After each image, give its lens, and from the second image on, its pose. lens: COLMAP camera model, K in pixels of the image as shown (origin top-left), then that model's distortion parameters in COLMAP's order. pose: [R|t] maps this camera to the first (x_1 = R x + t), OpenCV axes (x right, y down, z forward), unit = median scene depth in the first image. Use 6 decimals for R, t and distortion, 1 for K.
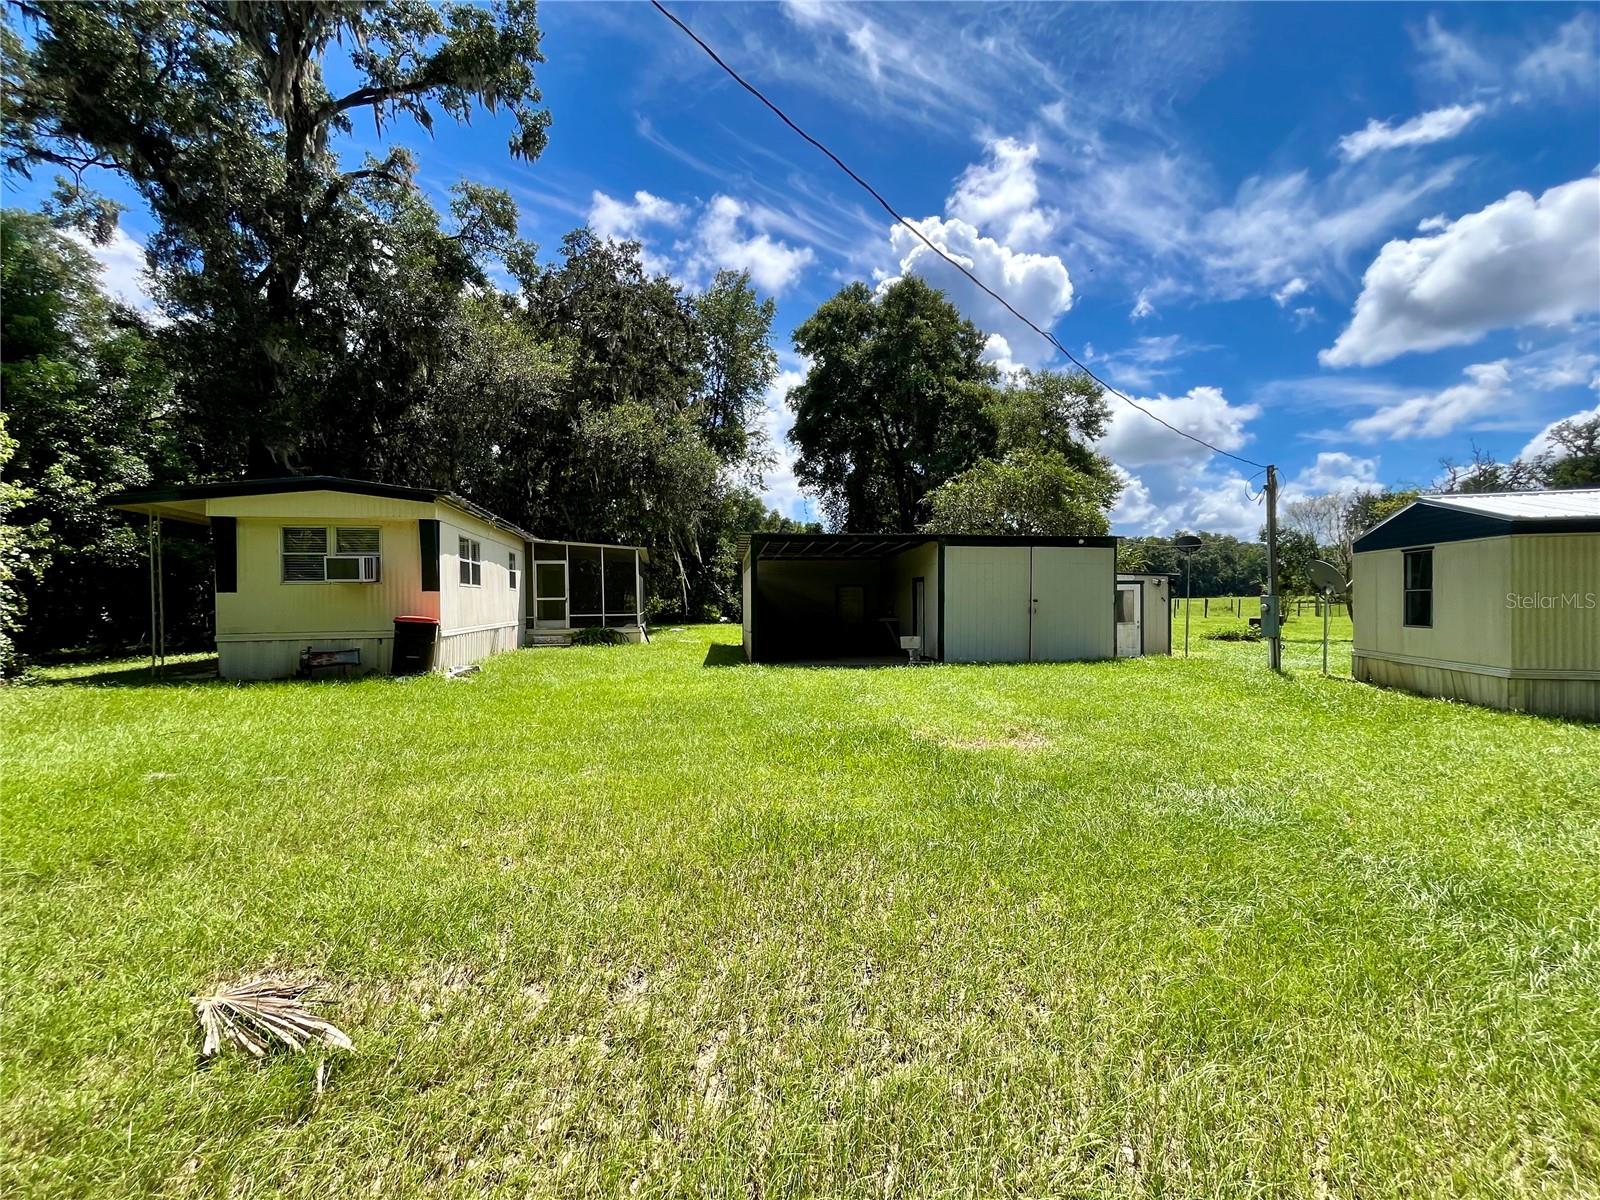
lens RADIAL K [[643.2, 0, 800.0], [0, 643.2, 600.0], [0, 0, 1]] dist [-0.005679, 0.000009]
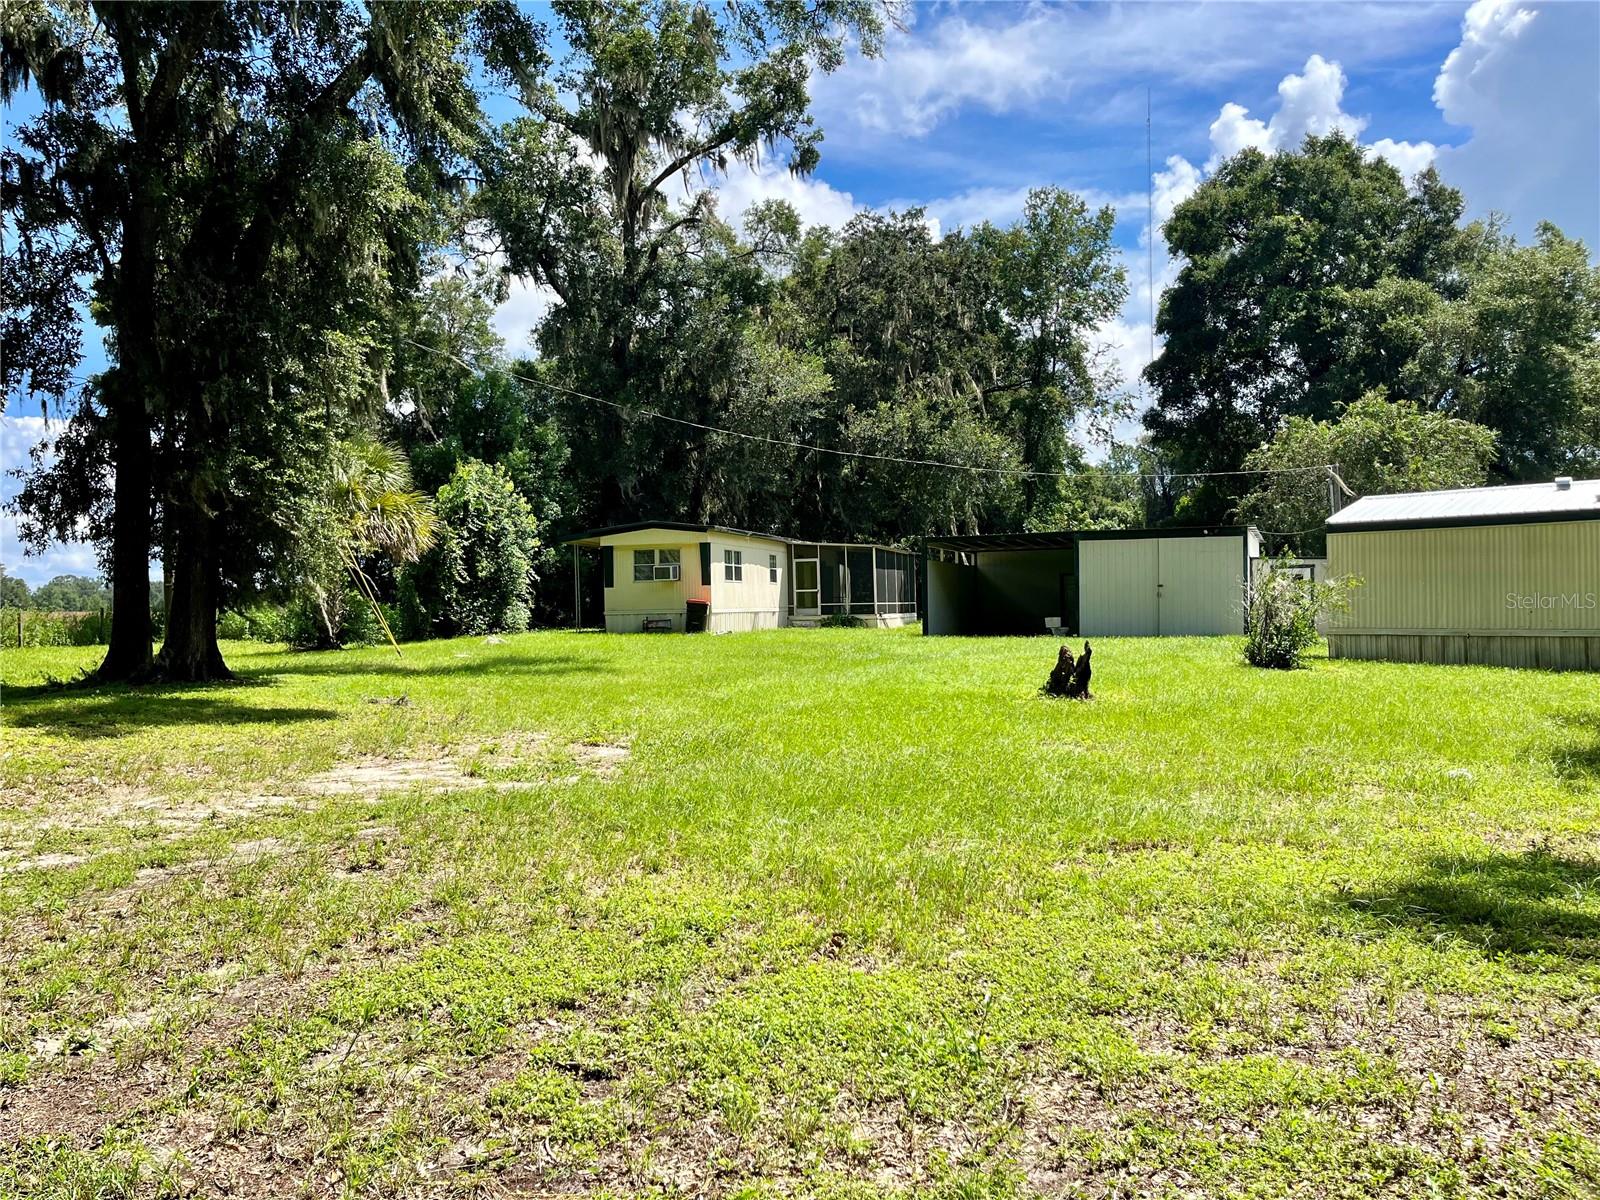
lens RADIAL K [[1198.7, 0, 796.0], [0, 1198.7, 603.5], [0, 0, 1]] dist [0.011915, 0.000936]
pose [[0.868374, -0.006998, -0.495861, 0.619336], [0.009157, 0.999956, 0.001924, 0.015777], [0.495826, -0.006212, 0.868400, -0.839166]]
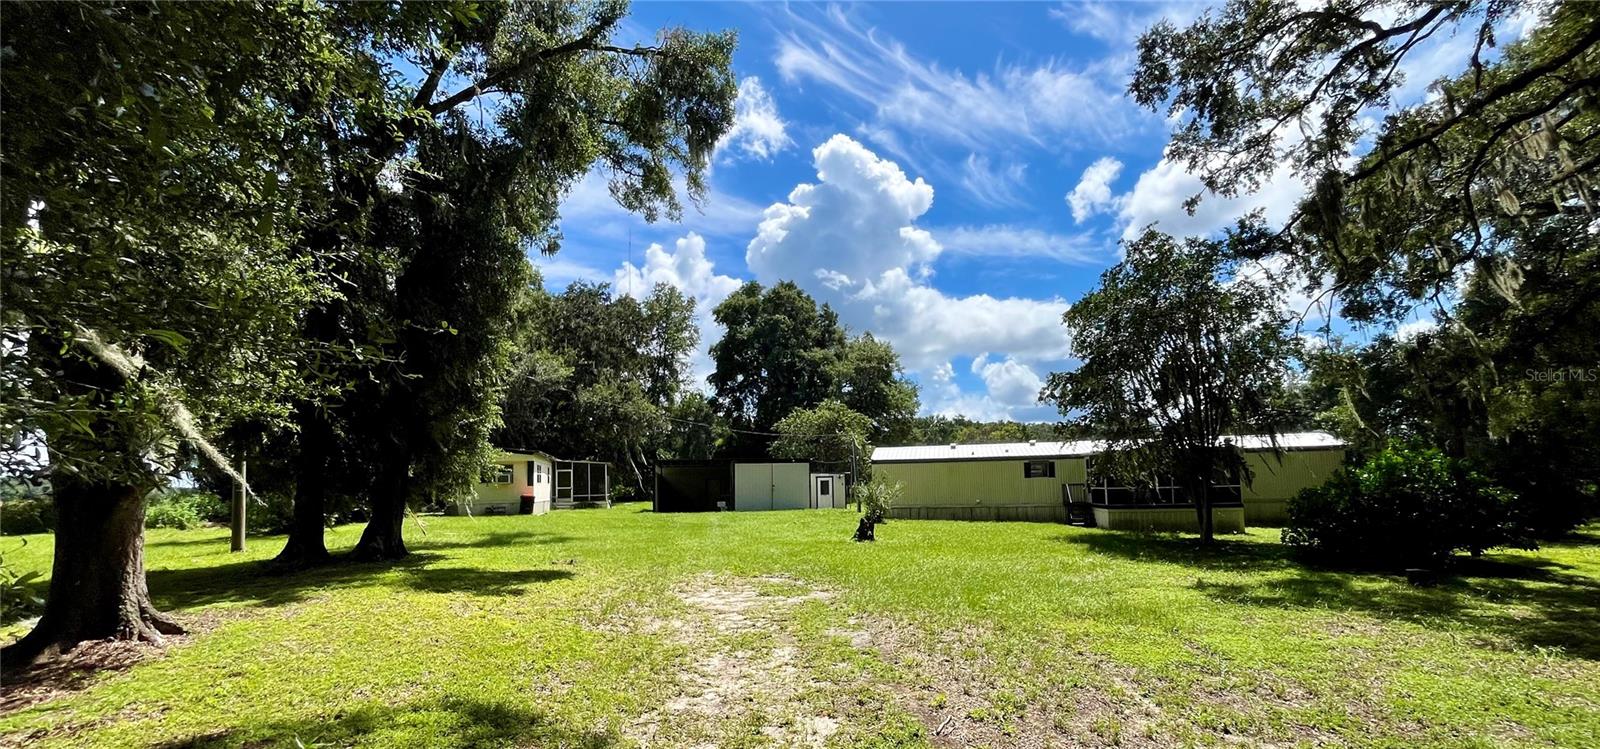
lens RADIAL K [[632.0, 0, 802.2], [0, 632.0, 431.4], [0, 0, 1]] dist [-0.000637, -0.000073]
pose [[0.998938, -0.010314, 0.044897, 0.266917], [0.014004, 0.996478, -0.082682, -0.003639], [-0.043886, 0.083223, 0.995564, -0.985322]]
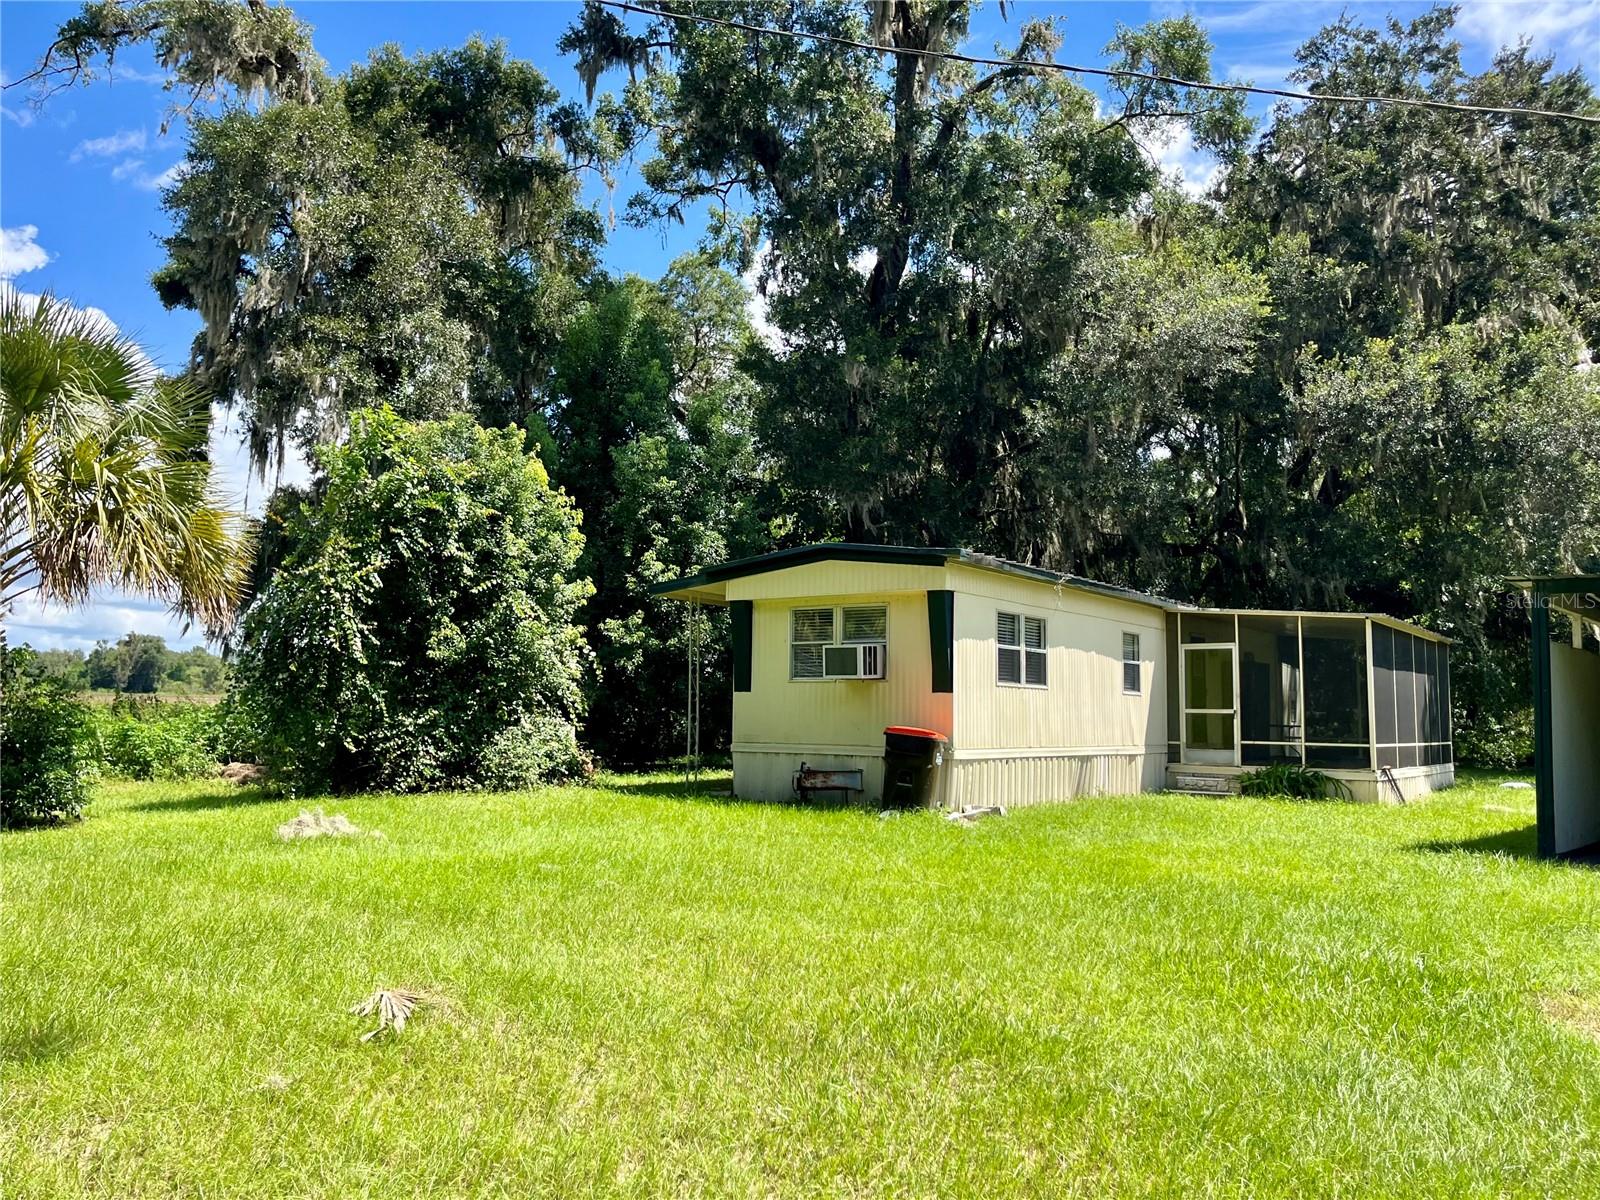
lens RADIAL K [[1281.0, 0, 775.8], [0, 1281.0, 600.2], [0, 0, 1]] dist [0.024255, -0.006447]
pose [[0.655537, -0.048532, -0.753602, 0.190494], [-0.022624, 0.996223, -0.083837, 0.003853], [0.754824, 0.072008, 0.651963, -0.025243]]
